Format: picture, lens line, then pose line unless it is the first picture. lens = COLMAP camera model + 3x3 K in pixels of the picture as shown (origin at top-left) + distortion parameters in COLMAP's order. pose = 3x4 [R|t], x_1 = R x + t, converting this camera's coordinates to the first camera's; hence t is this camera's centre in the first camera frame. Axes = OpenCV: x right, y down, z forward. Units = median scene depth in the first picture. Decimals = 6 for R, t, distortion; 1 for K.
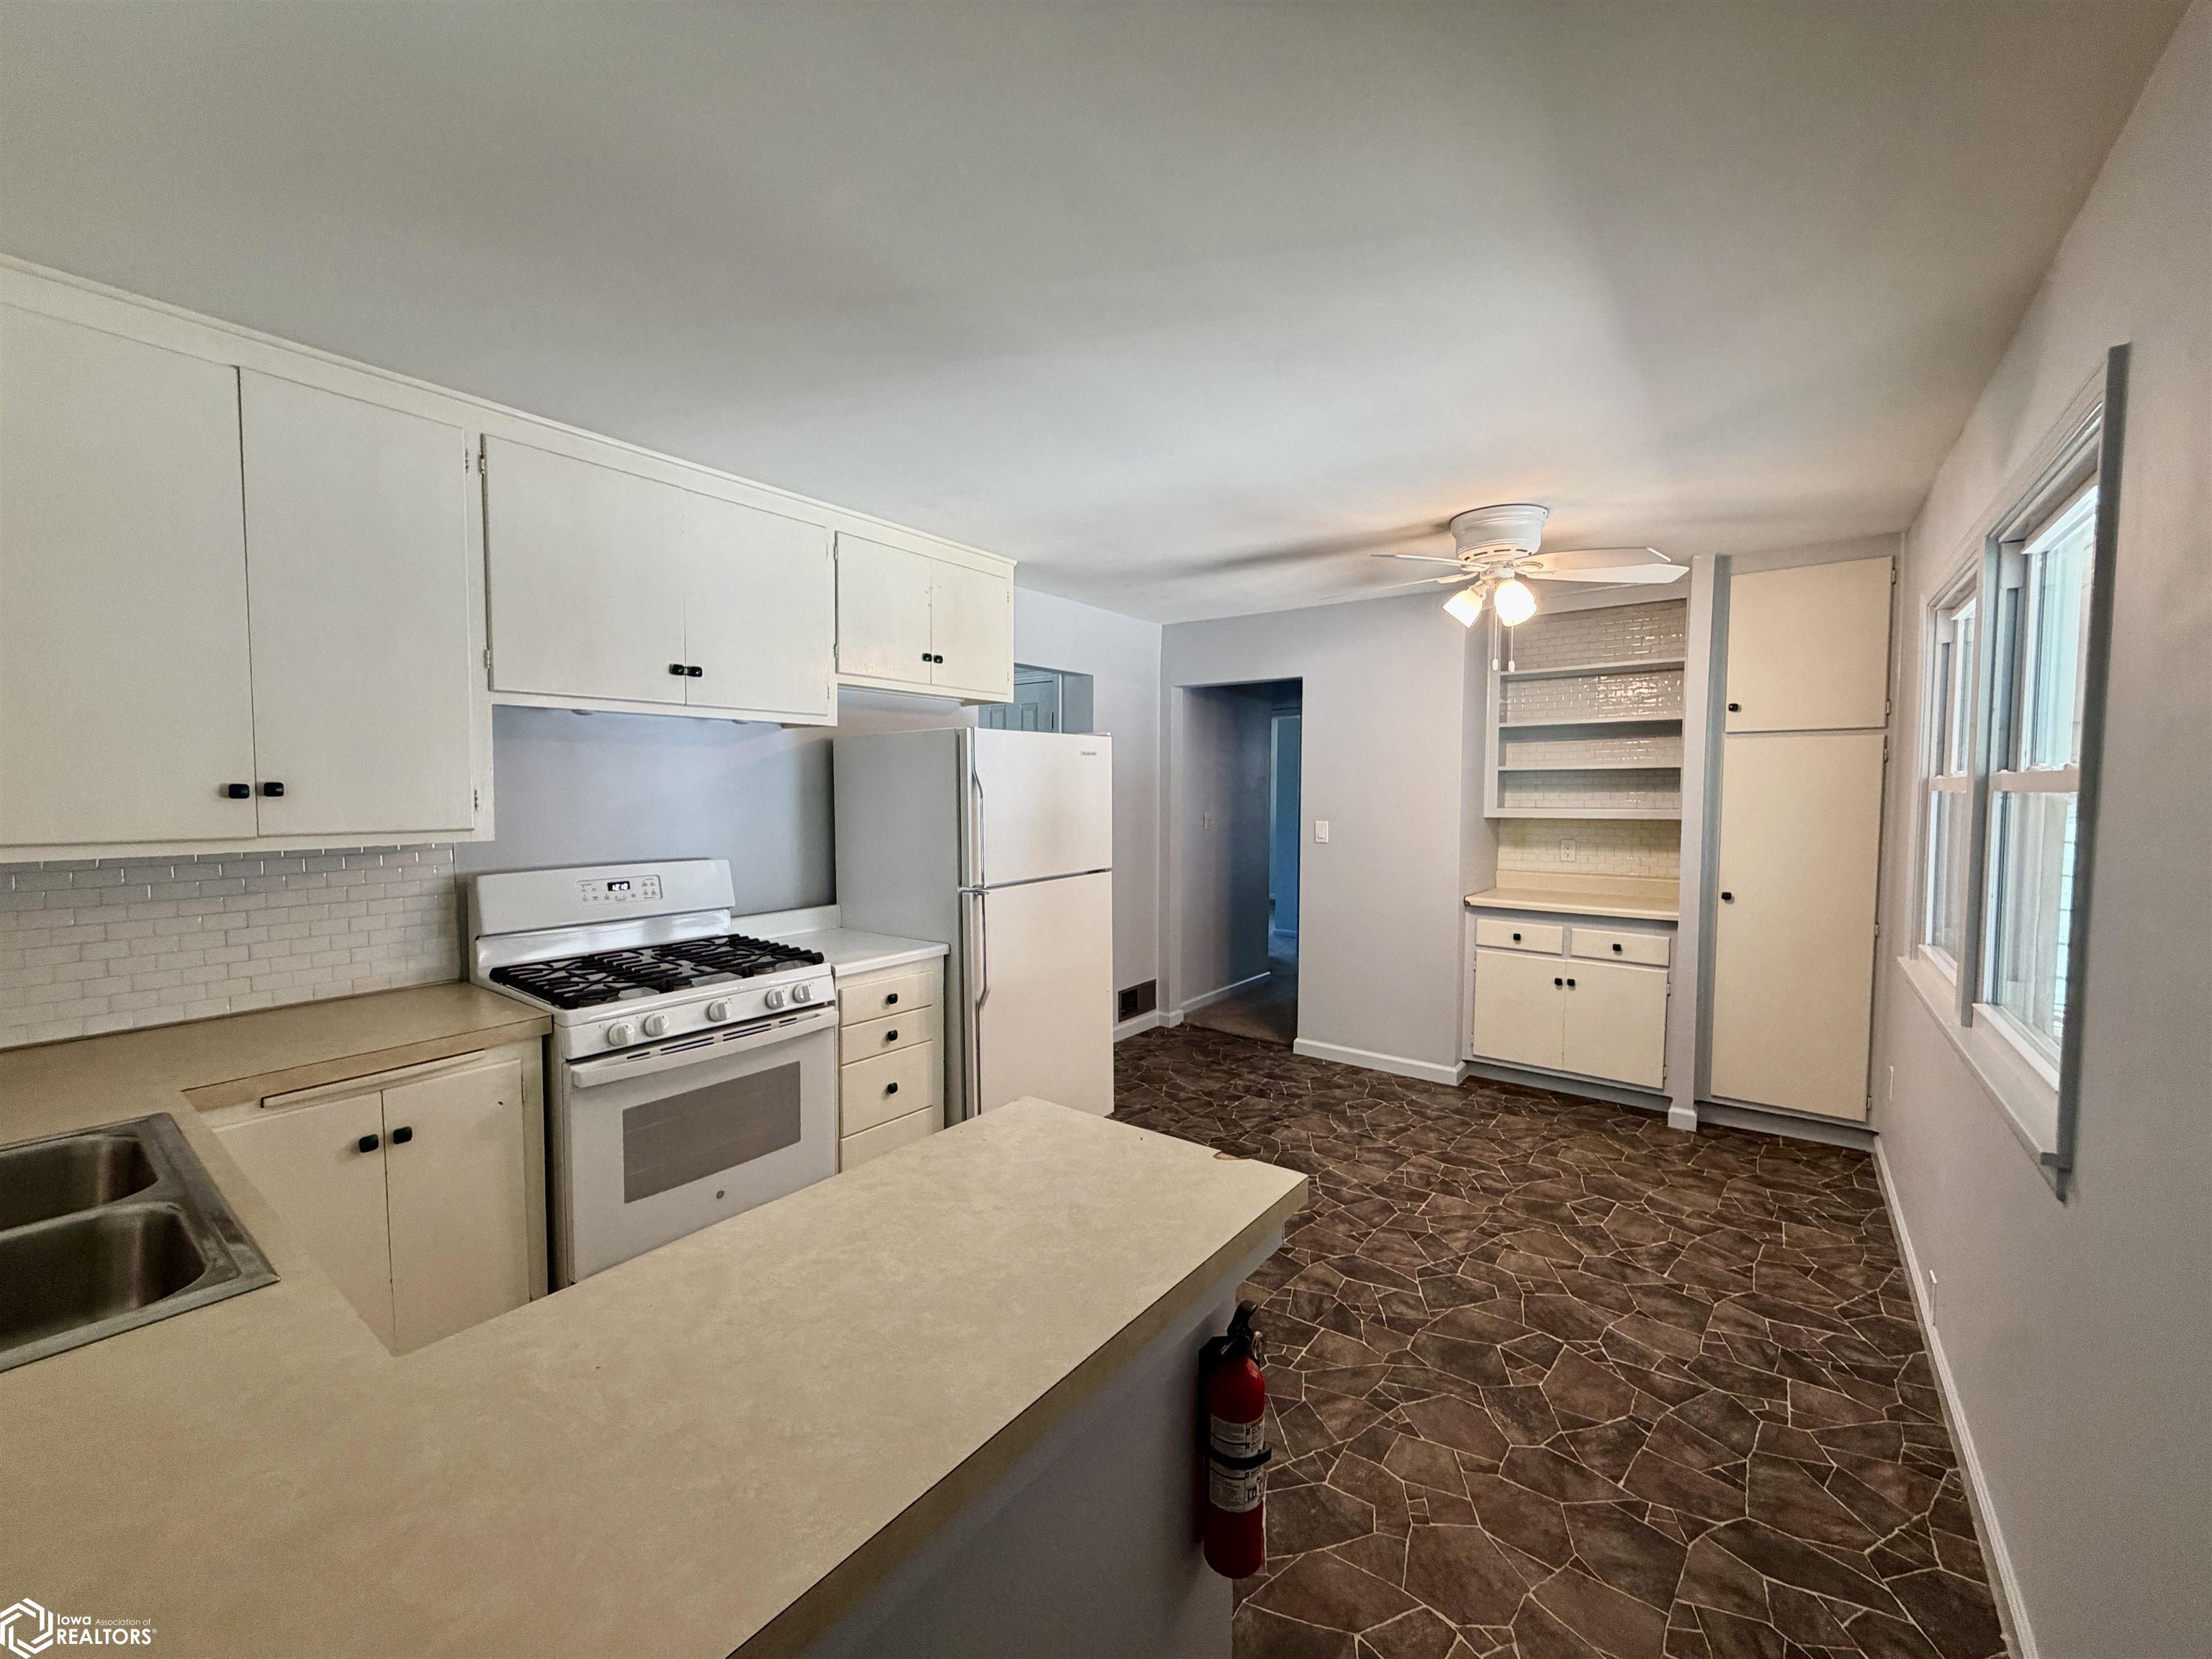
lens RADIAL K [[884.6, 0, 1110.9], [0, 884.6, 838.7], [0, 0, 1]] dist [0.000232, -0.000142]
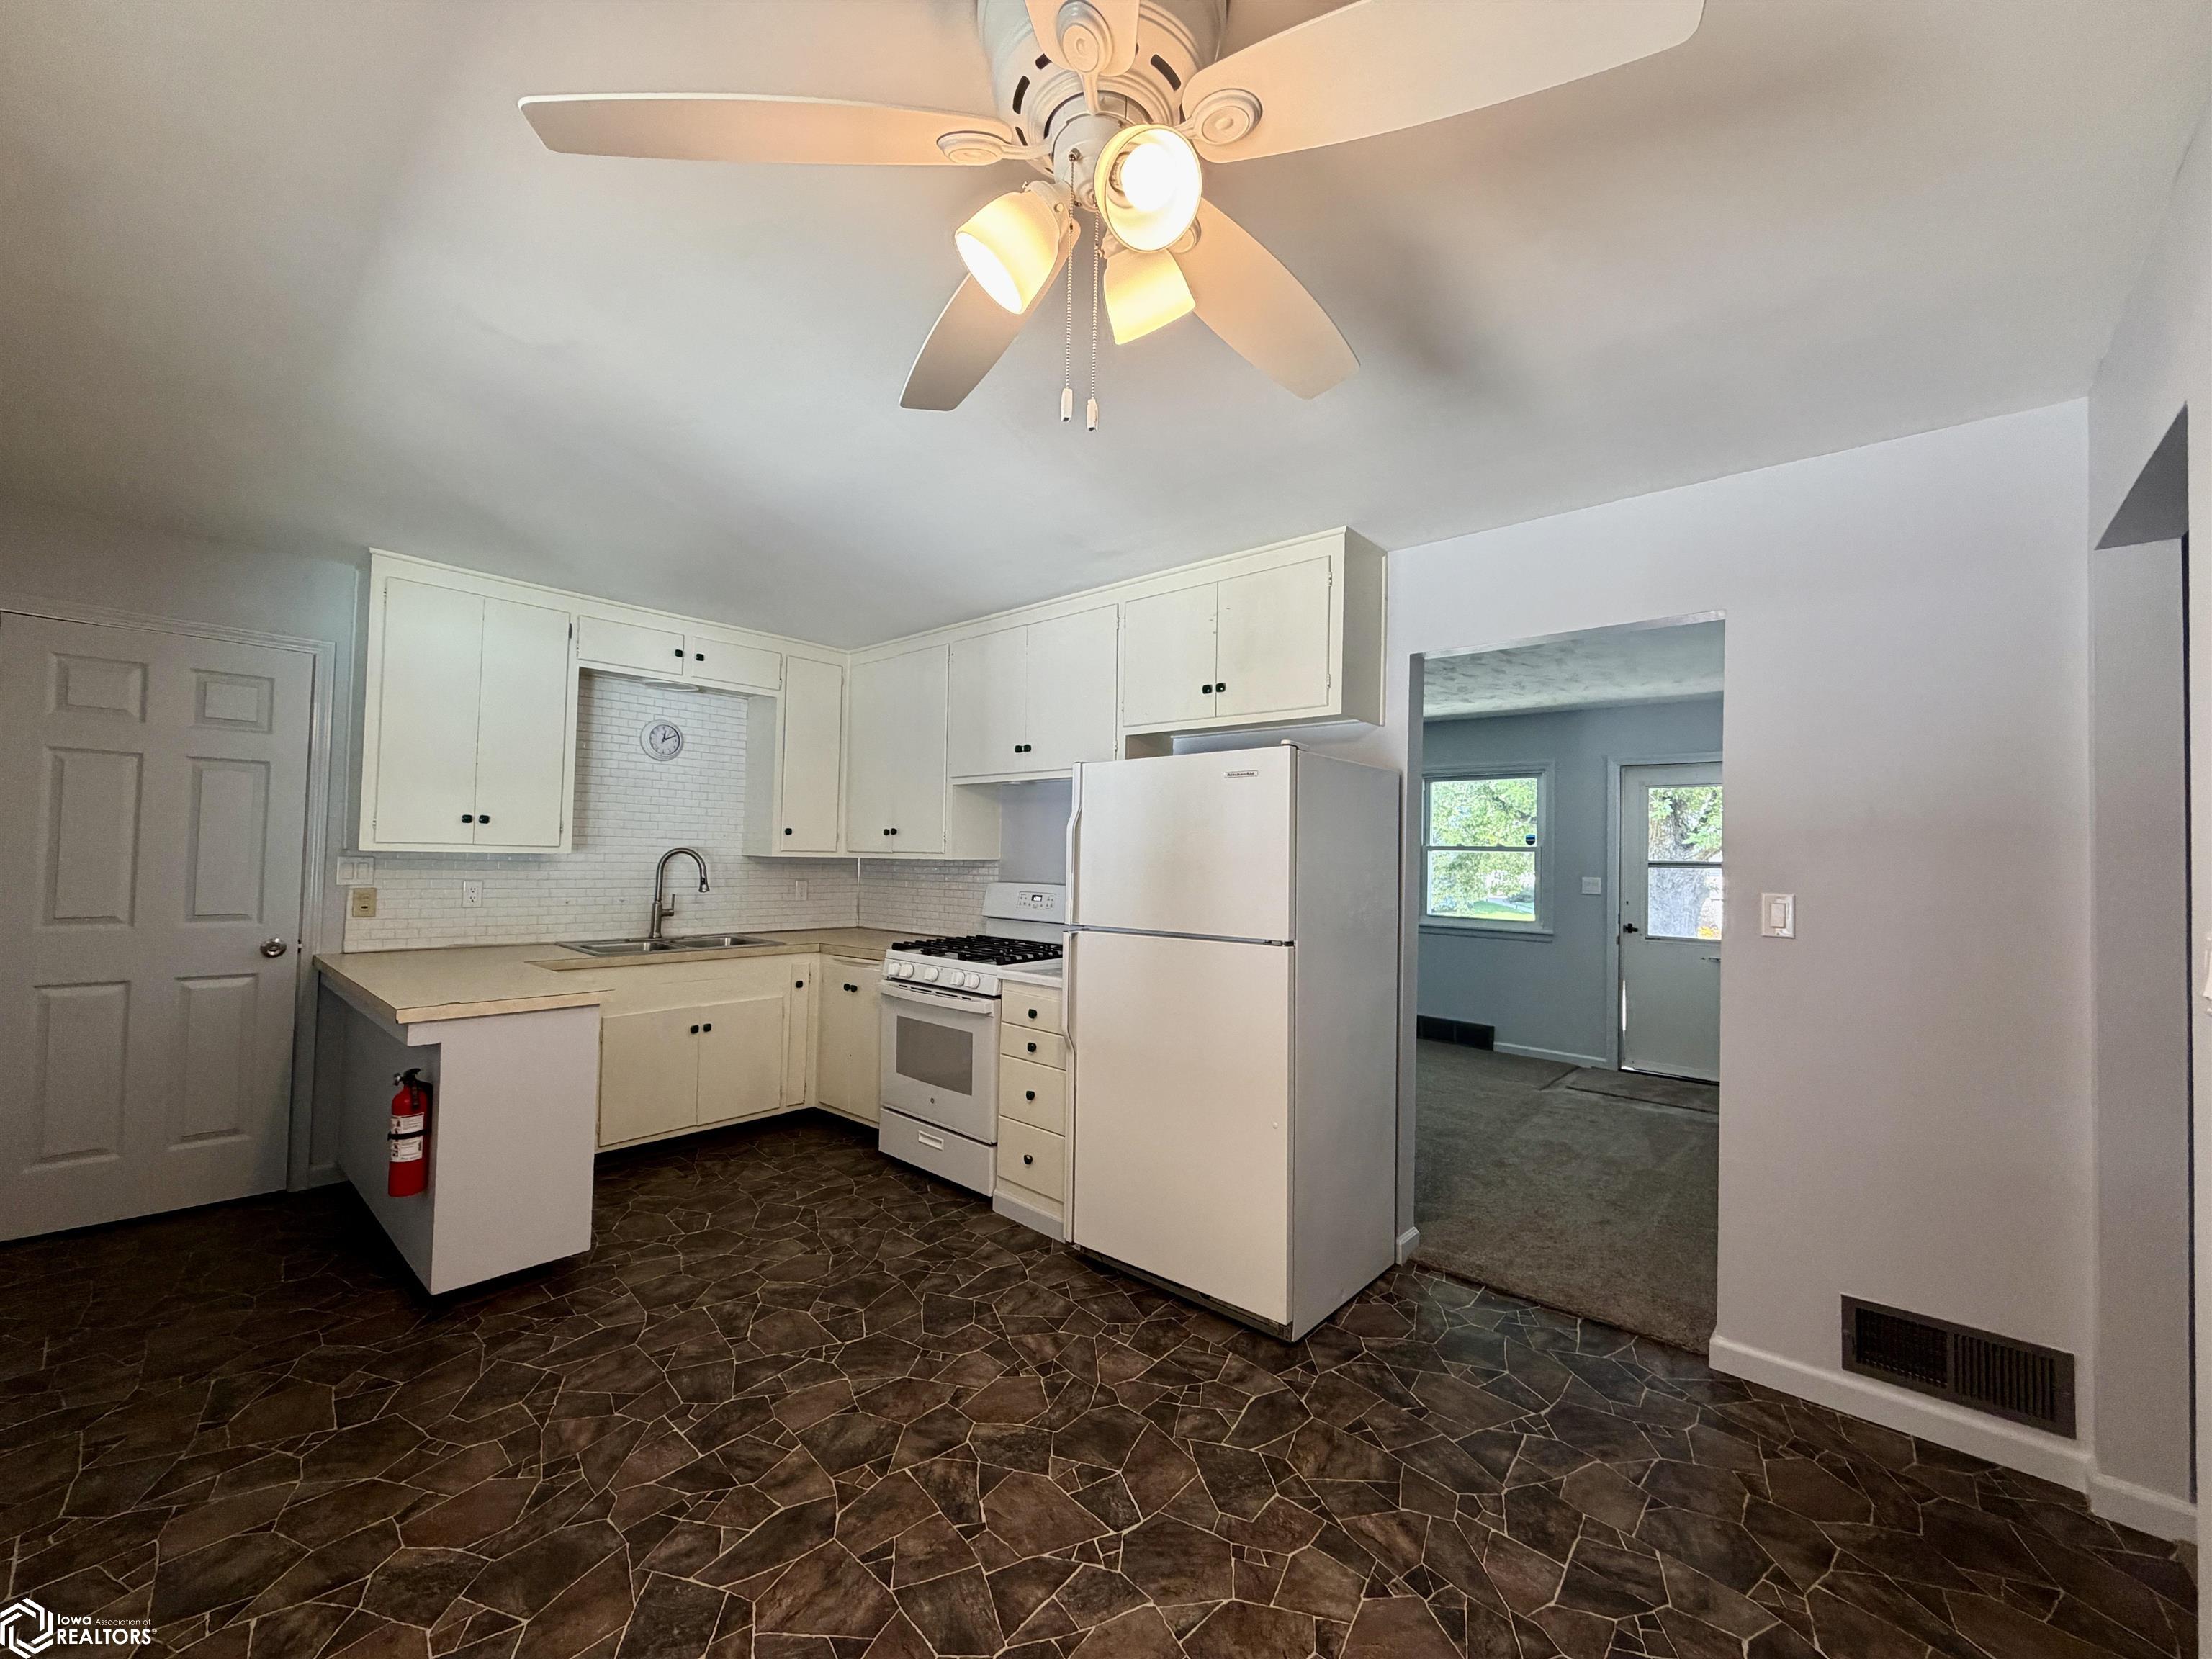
lens RADIAL K [[883.4, 0, 1107.6], [0, 883.4, 827.4], [0, 0, 1]] dist [-0.000555, 0.008973]
pose [[-0.085516, 0.000736, -0.996337, 1.100201], [-0.058425, 0.998275, 0.005752, -0.090262], [0.994622, 0.058703, -0.085326, 1.473895]]
